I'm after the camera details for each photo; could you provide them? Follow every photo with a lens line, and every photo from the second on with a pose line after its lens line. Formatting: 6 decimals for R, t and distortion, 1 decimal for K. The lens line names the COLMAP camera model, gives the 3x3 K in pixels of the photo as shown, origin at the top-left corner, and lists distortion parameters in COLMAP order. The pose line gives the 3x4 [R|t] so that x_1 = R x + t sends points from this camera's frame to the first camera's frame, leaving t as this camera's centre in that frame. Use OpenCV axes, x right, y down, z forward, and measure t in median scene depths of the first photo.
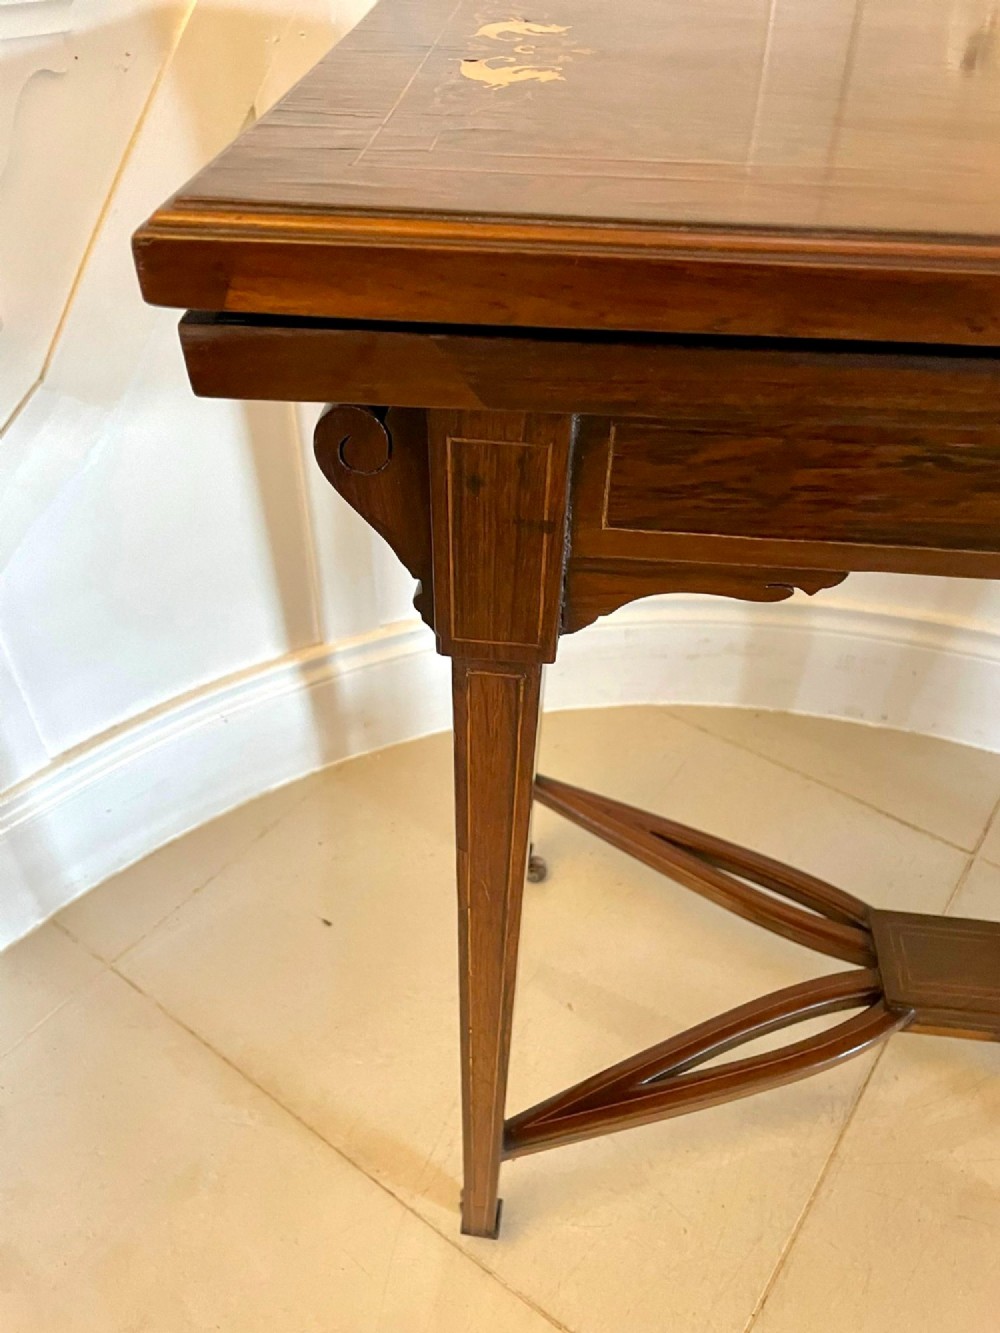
lens RADIAL K [[1005.3, 0, 500.0], [0, 1005.3, 666.5], [0, 0, 1]] dist [0.085905, -0.120067]
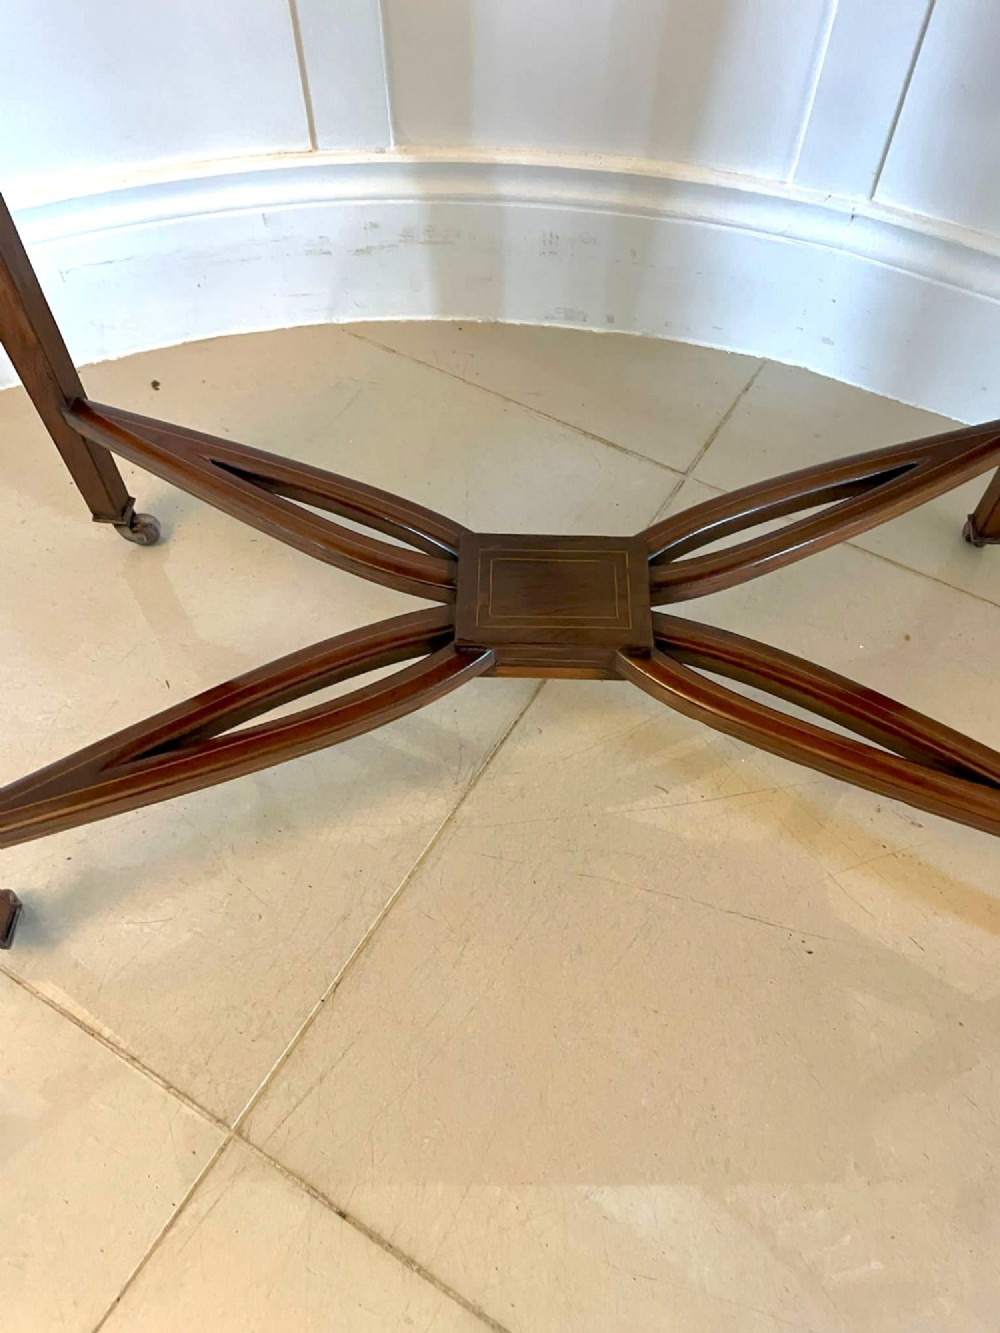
lens RADIAL K [[1002.4, 0, 513.6], [0, 1002.4, 658.8], [0, 0, 1]] dist [0.076610, -0.108946]
pose [[0.996558, -0.074709, 0.035916, 0.373216], [0.061790, 0.958325, 0.278917, 0.118689], [-0.055257, -0.275738, 0.959643, 0.227829]]
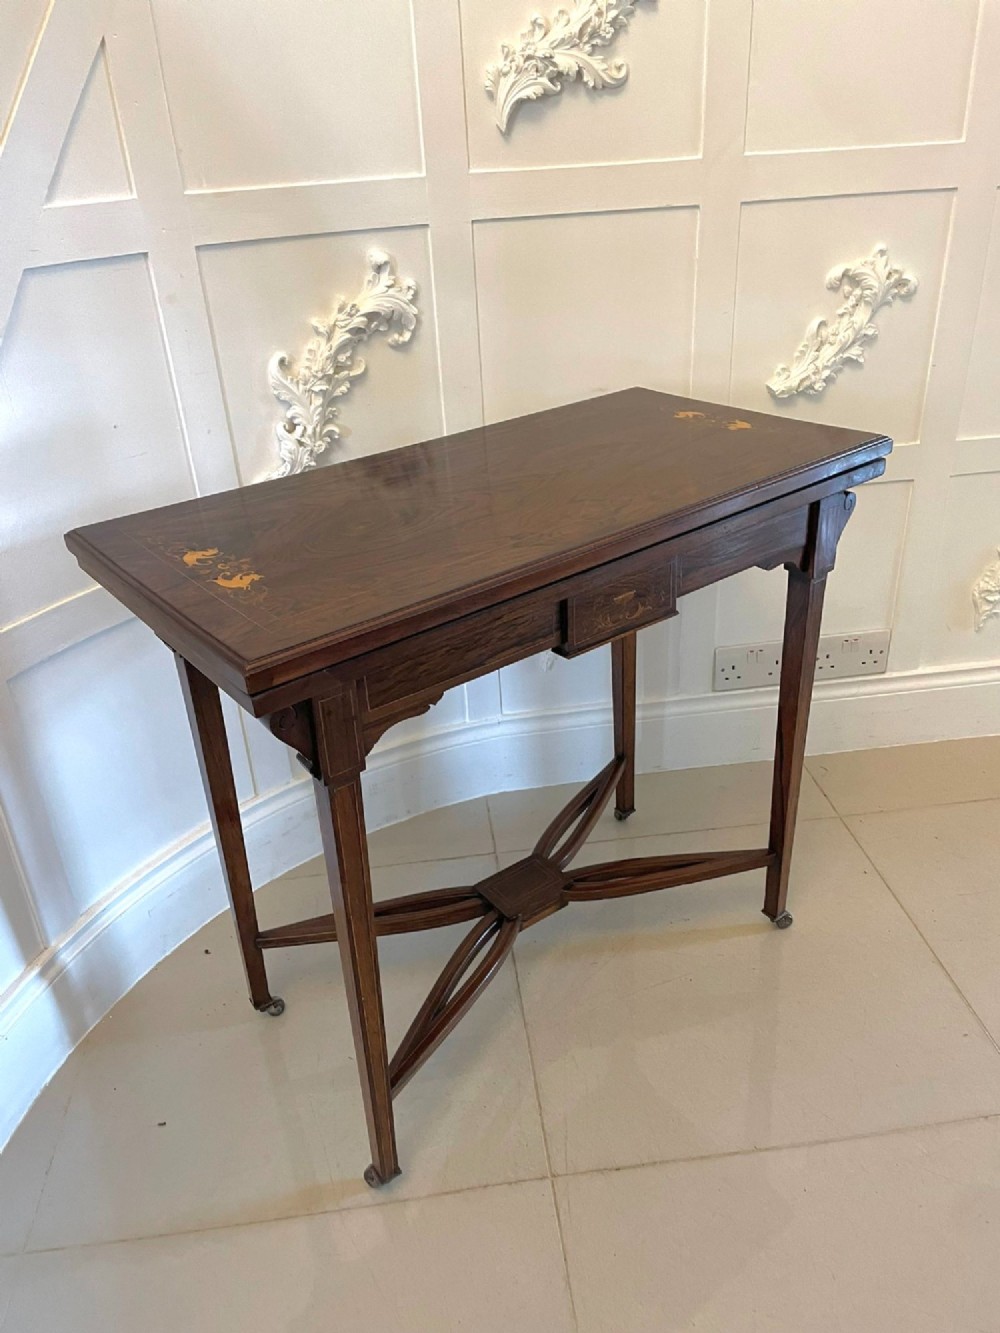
lens RADIAL K [[1005.3, 0, 500.0], [0, 1005.3, 666.5], [0, 0, 1]] dist [0.085905, -0.120067]
pose [[0.735058, -0.364295, 0.571821, -0.478290], [0.487584, 0.870063, -0.072476, 0.054008], [-0.471117, 0.332085, 0.817171, -0.604743]]
